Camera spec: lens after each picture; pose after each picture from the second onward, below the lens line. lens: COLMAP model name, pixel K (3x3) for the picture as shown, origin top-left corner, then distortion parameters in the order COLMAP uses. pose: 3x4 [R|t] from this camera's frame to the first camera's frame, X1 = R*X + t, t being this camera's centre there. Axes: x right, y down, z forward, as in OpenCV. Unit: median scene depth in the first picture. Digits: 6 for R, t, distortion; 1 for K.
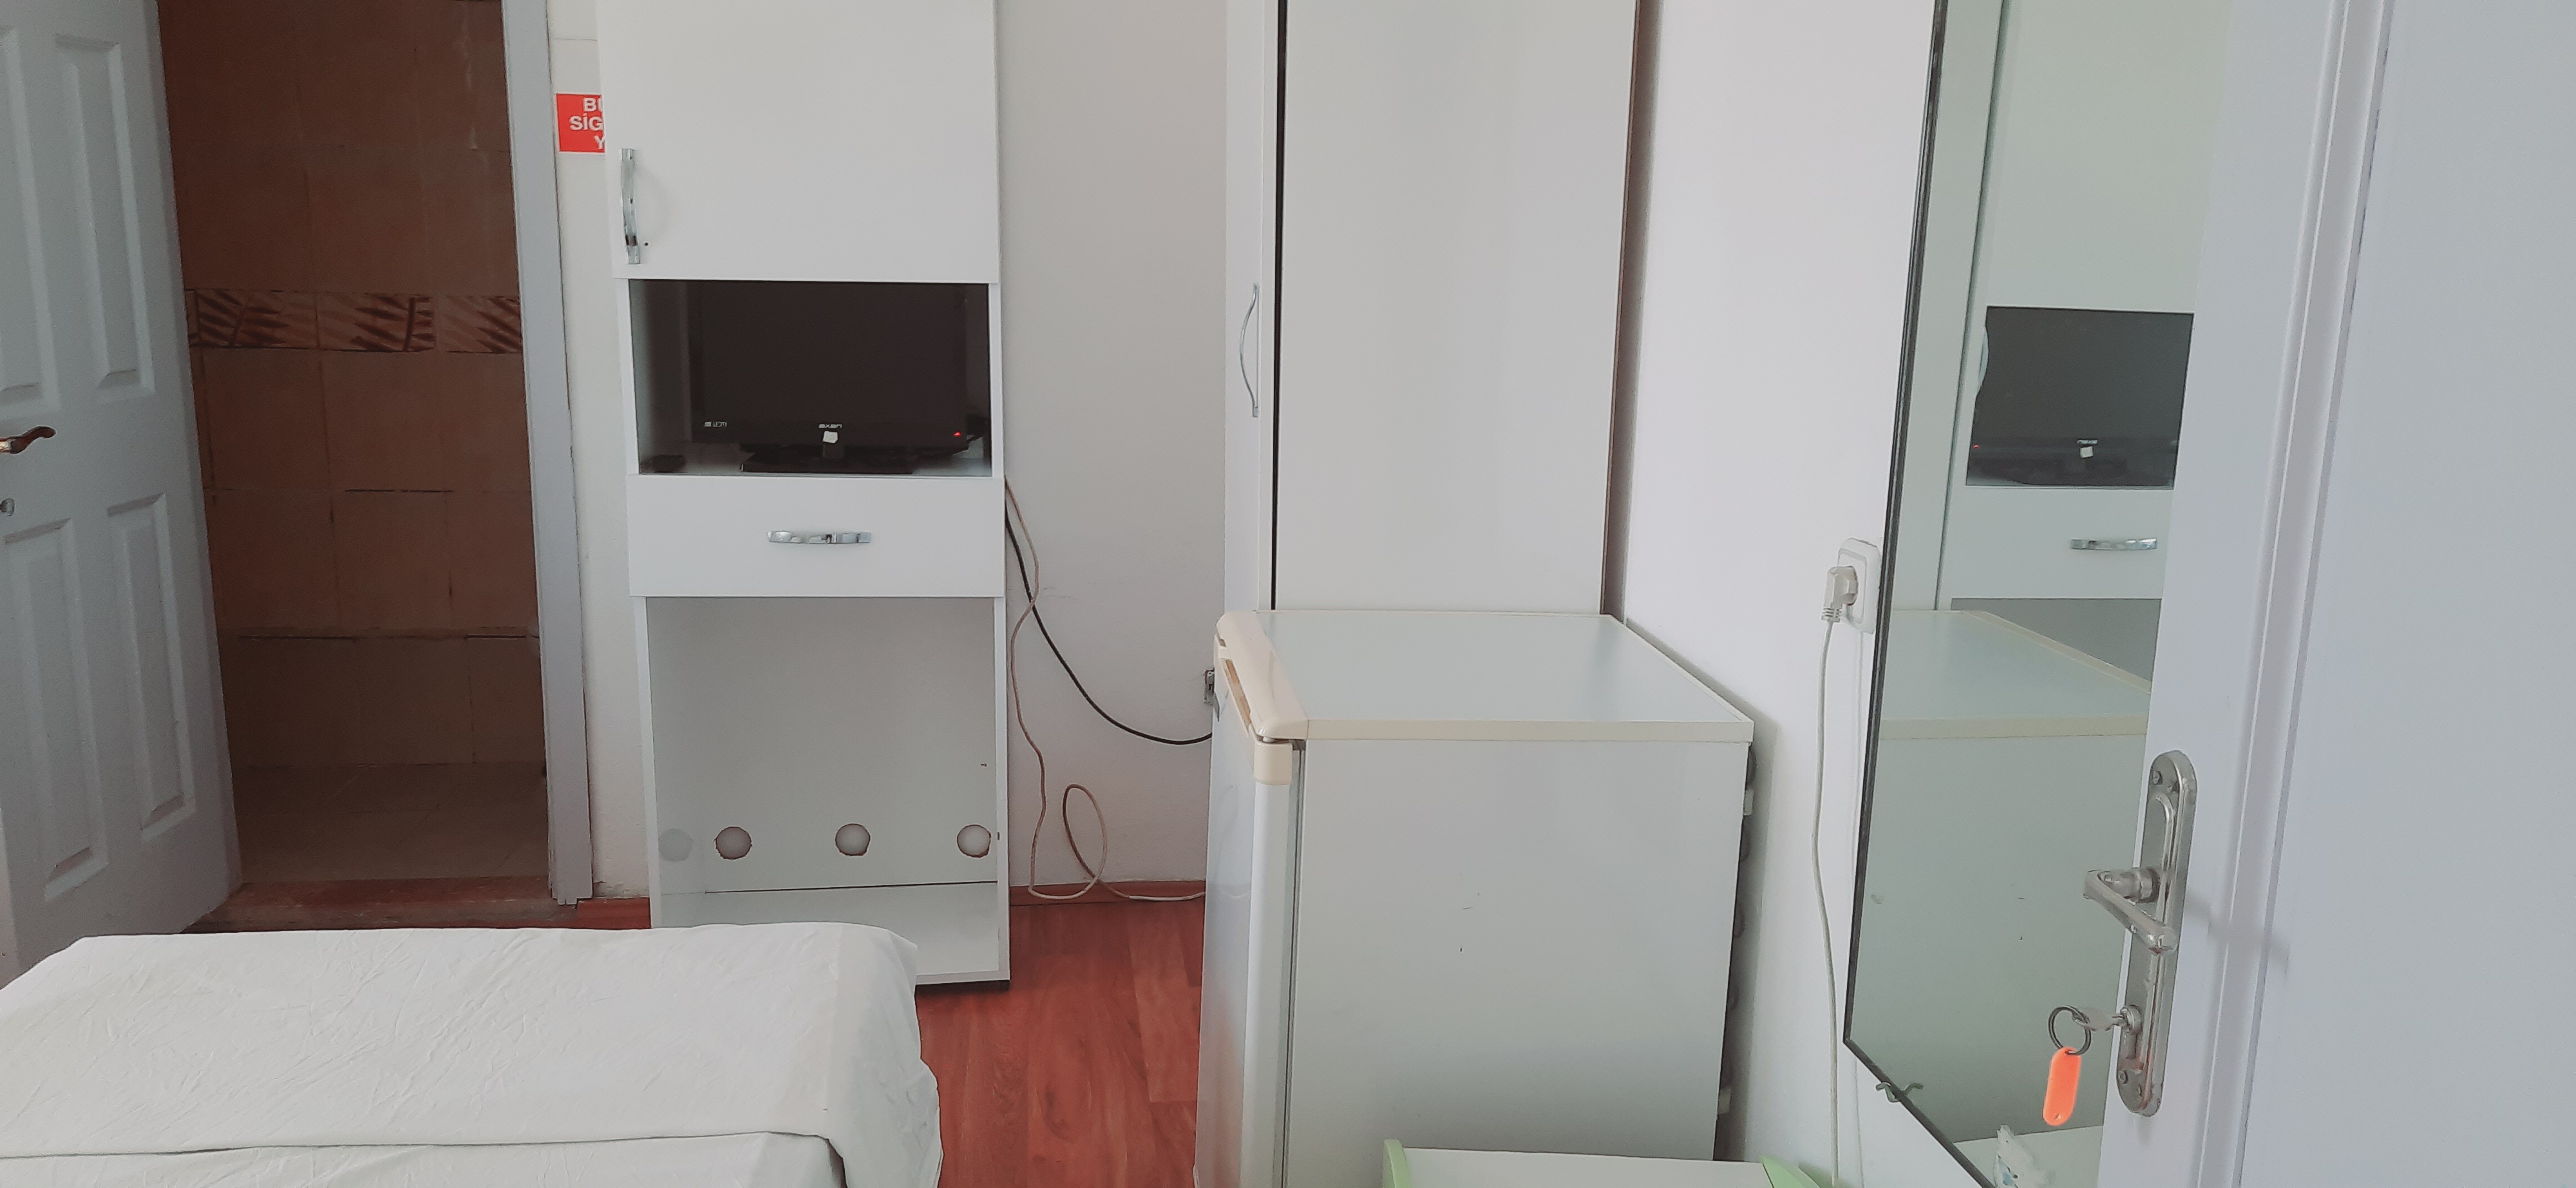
lens RADIAL K [[1876.8, 0, 1288.5], [0, 1876.8, 591.8], [0, 0, 1]] dist [-0.002977, -0.005734]
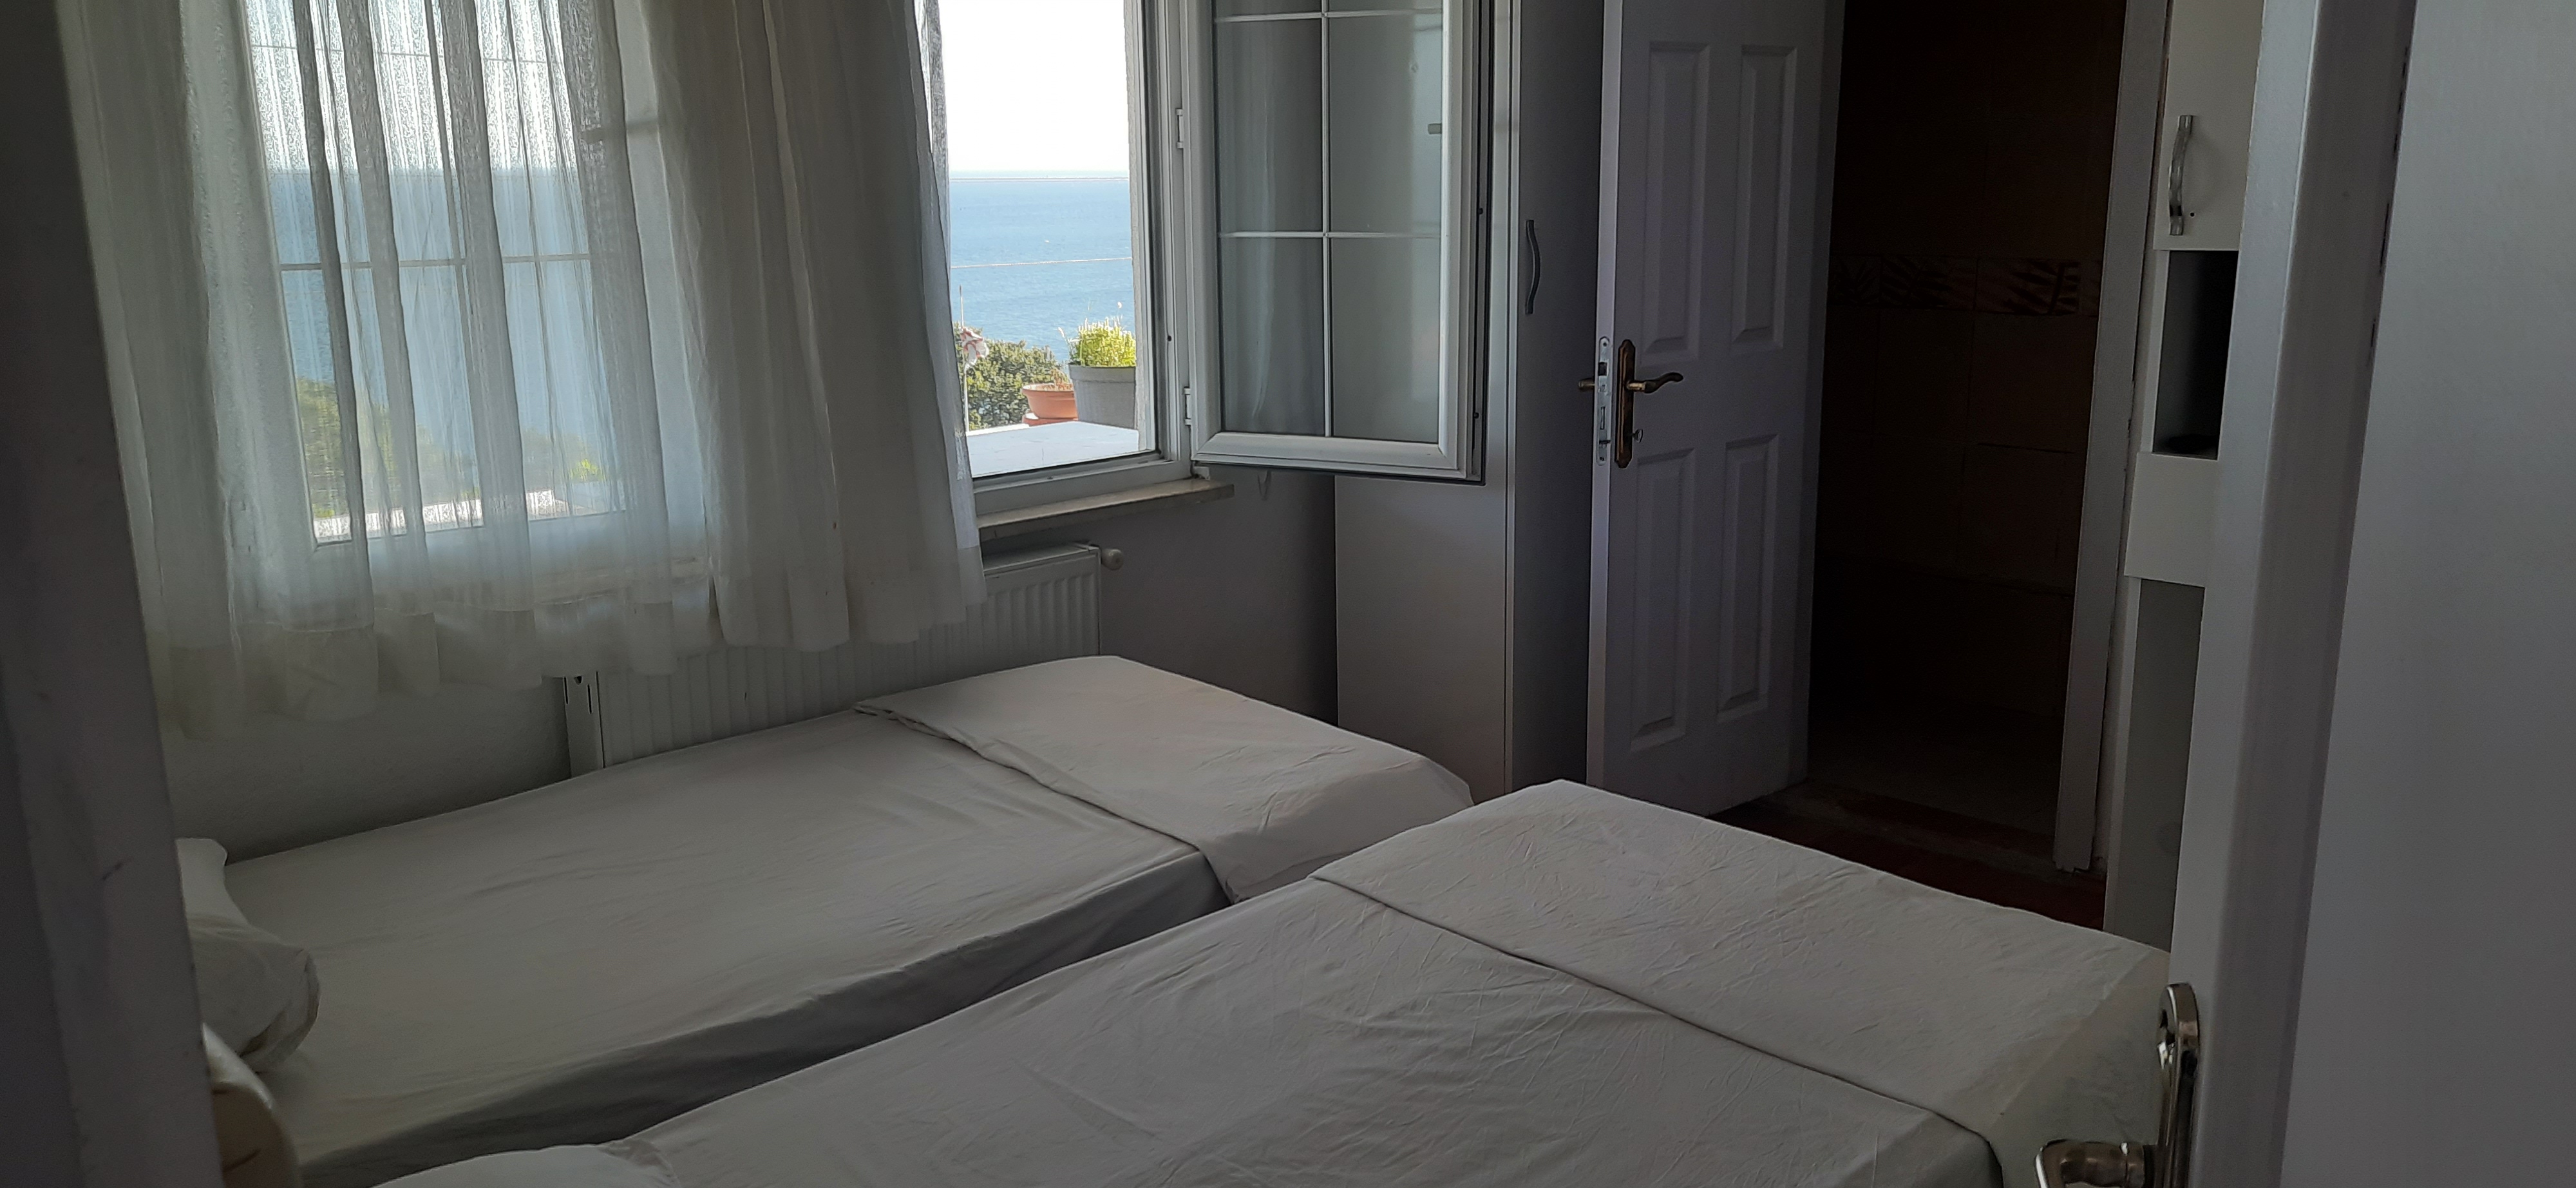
lens RADIAL K [[1876.8, 0, 1288.1], [0, 1876.8, 600.2], [0, 0, 1]] dist [-0.002977, -0.005734]
pose [[0.581939, 0.148496, -0.799560, 0.178909], [-0.123020, 0.987947, 0.093946, -0.023016], [0.803874, 0.043691, 0.593193, 0.066332]]
